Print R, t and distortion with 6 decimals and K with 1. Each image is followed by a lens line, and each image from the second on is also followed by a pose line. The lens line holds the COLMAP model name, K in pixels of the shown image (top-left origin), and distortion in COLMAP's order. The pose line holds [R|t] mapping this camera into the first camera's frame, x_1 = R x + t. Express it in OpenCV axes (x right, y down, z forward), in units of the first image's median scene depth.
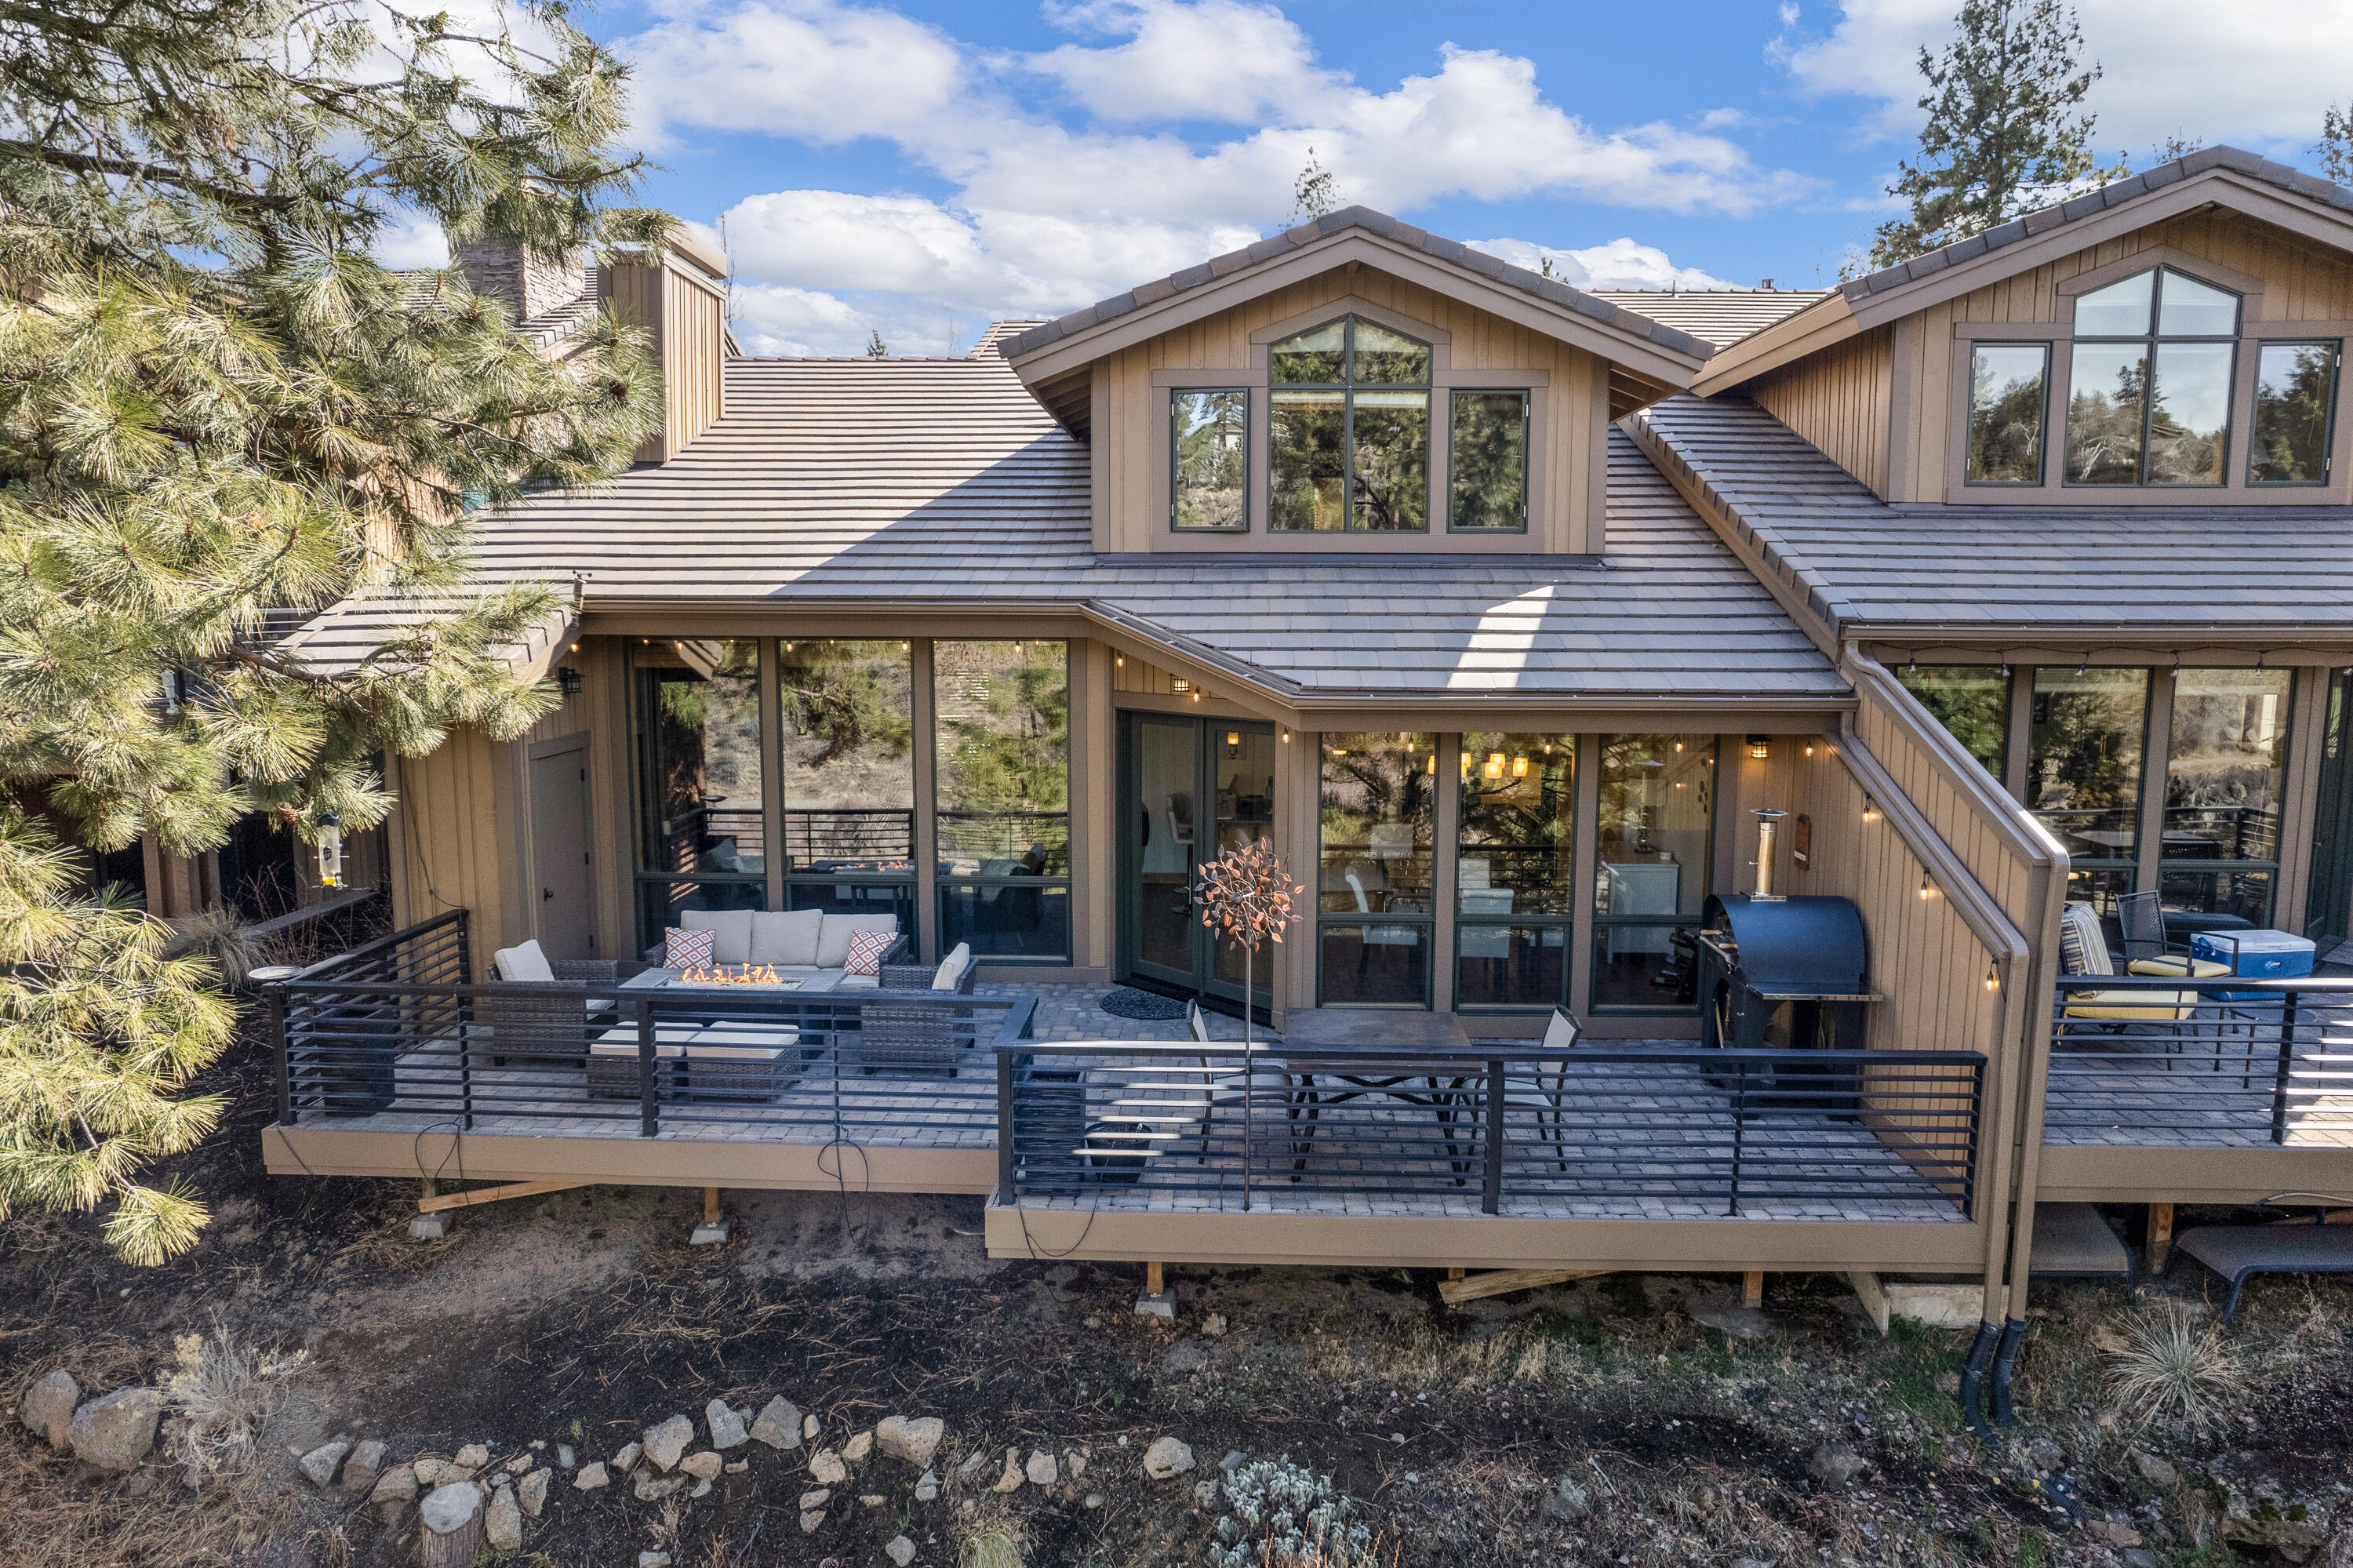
lens RADIAL K [[1545.2, 0, 1169.5], [0, 1545.2, 766.7], [0, 0, 1]] dist [-0.067253, 0.060953]
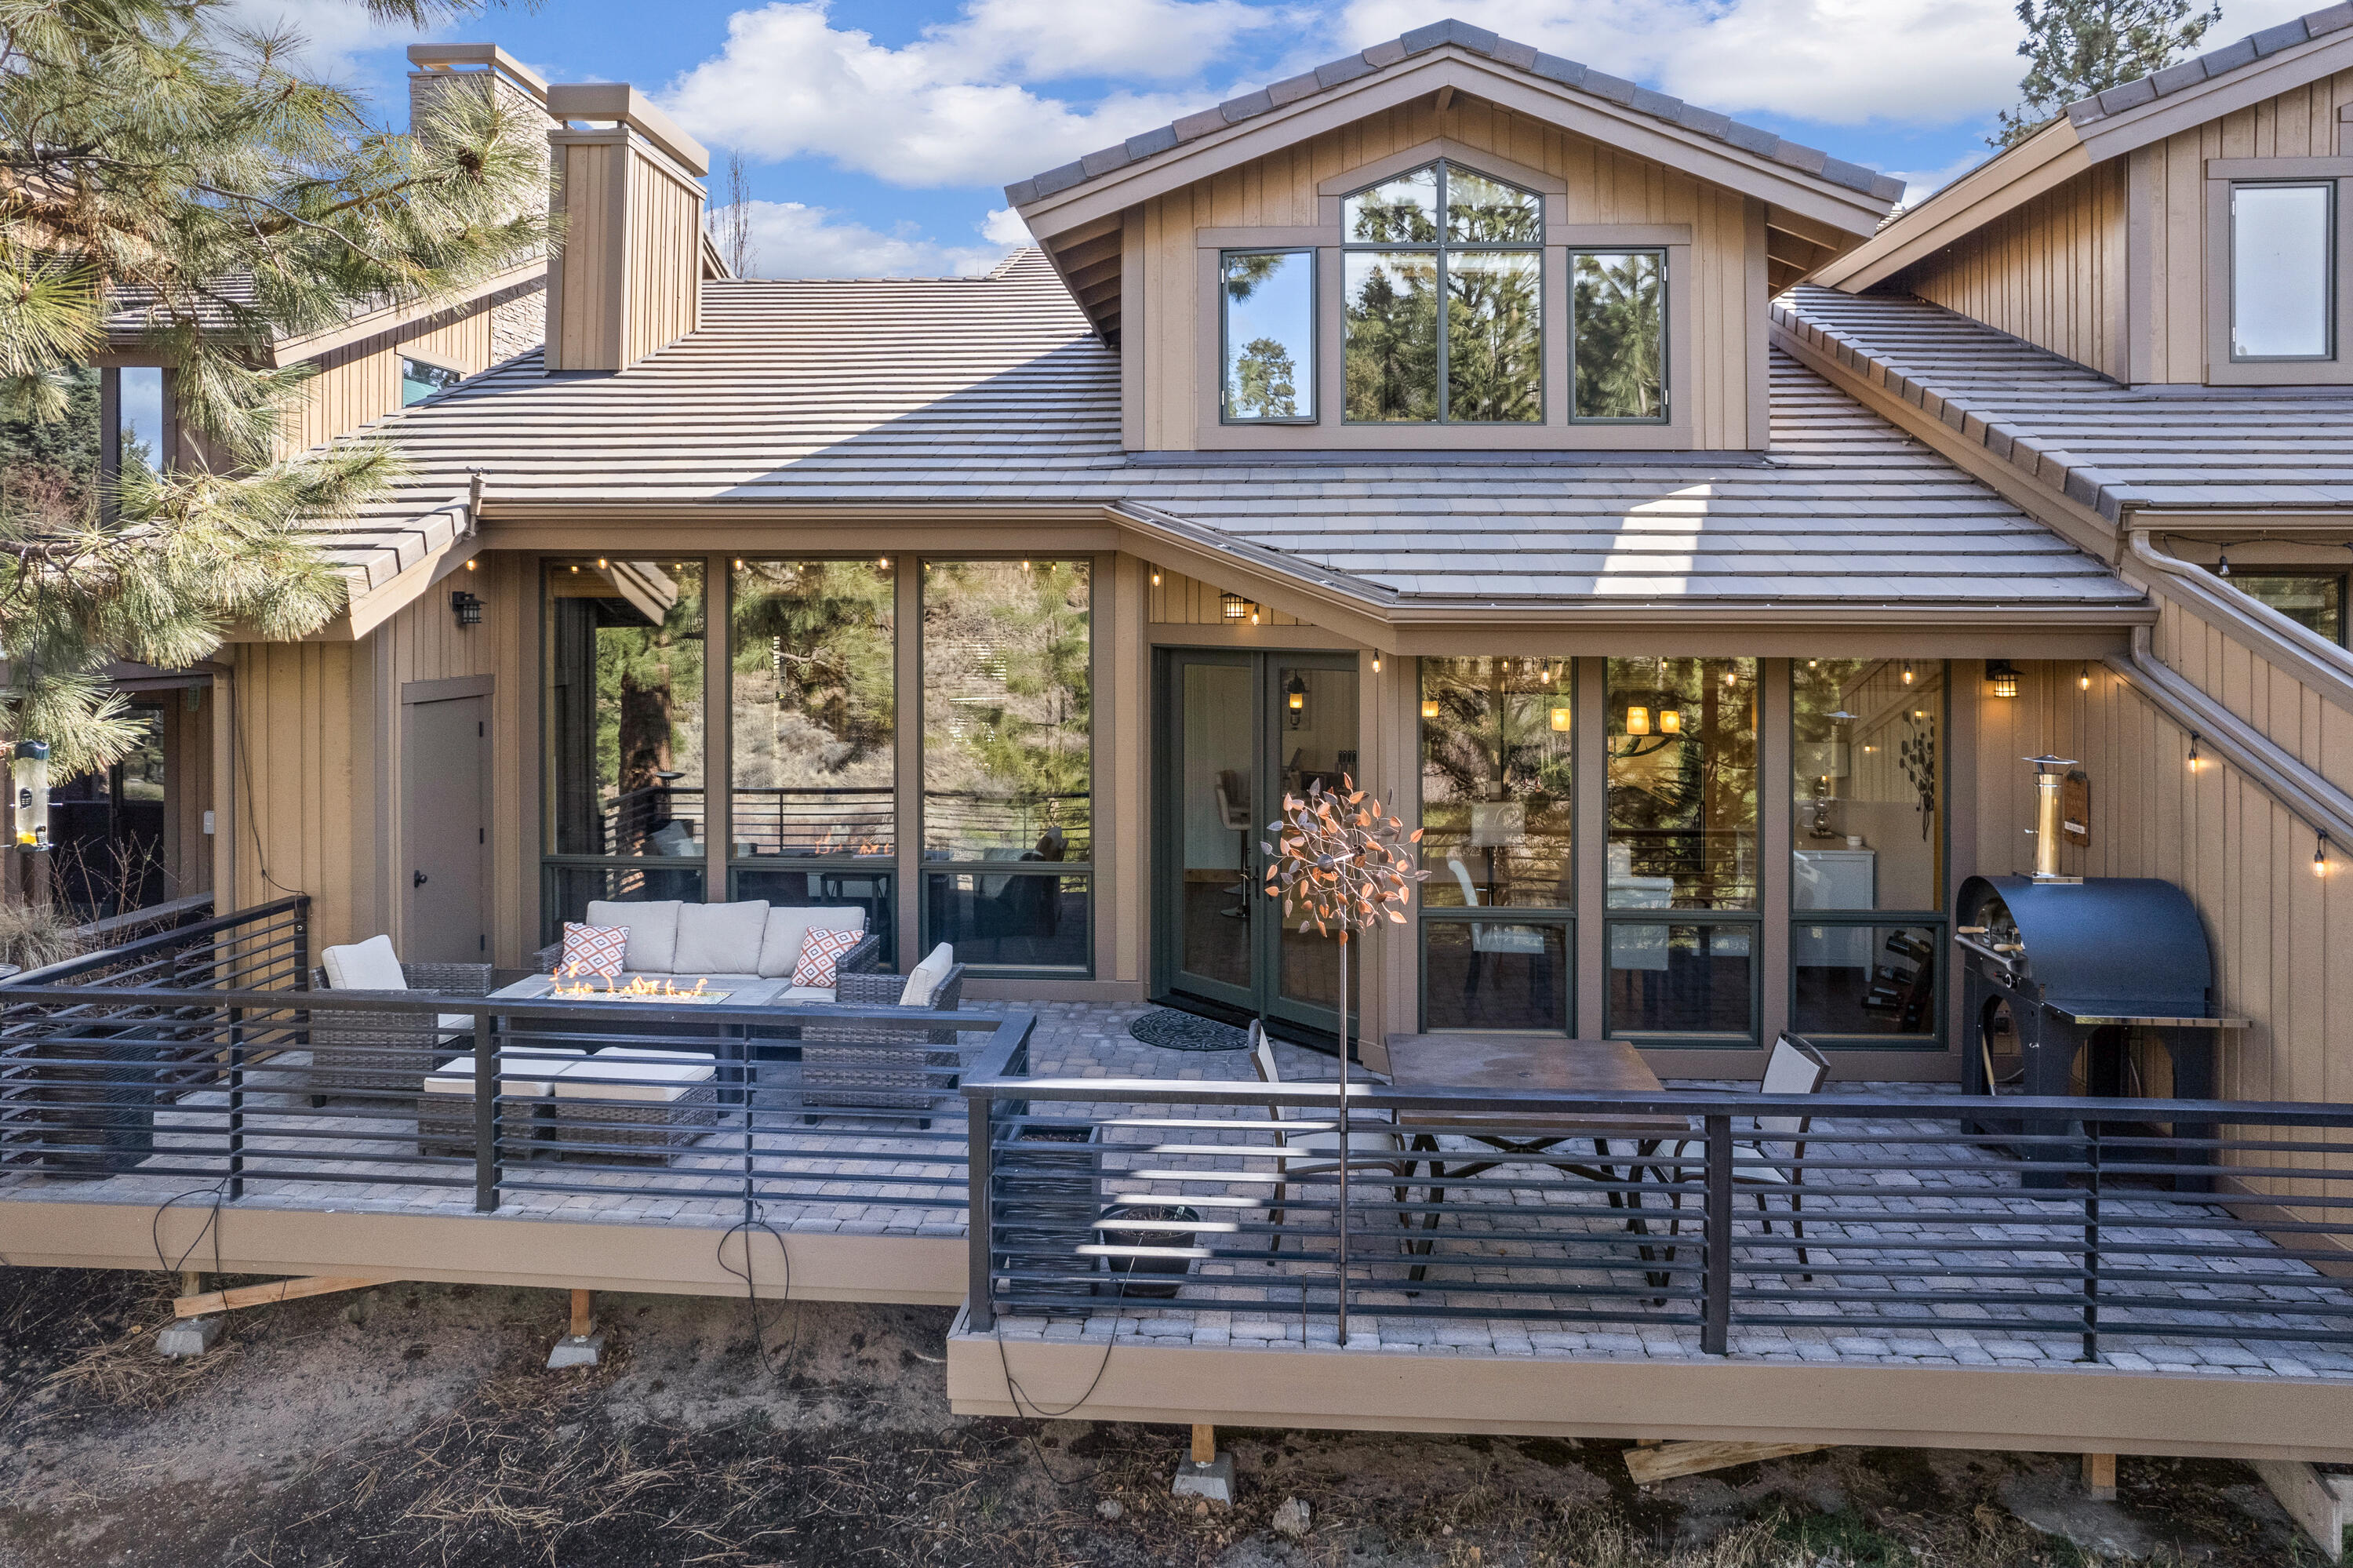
lens RADIAL K [[1545.2, 0, 1154.4], [0, 1545.2, 621.8], [0, 0, 1]] dist [-0.067253, 0.060953]
pose [[0.999160, -0.004153, -0.040769, -0.001695], [-0.000399, 0.993818, -0.111023, 0.043213], [0.040978, 0.110946, 0.992981, 0.253061]]
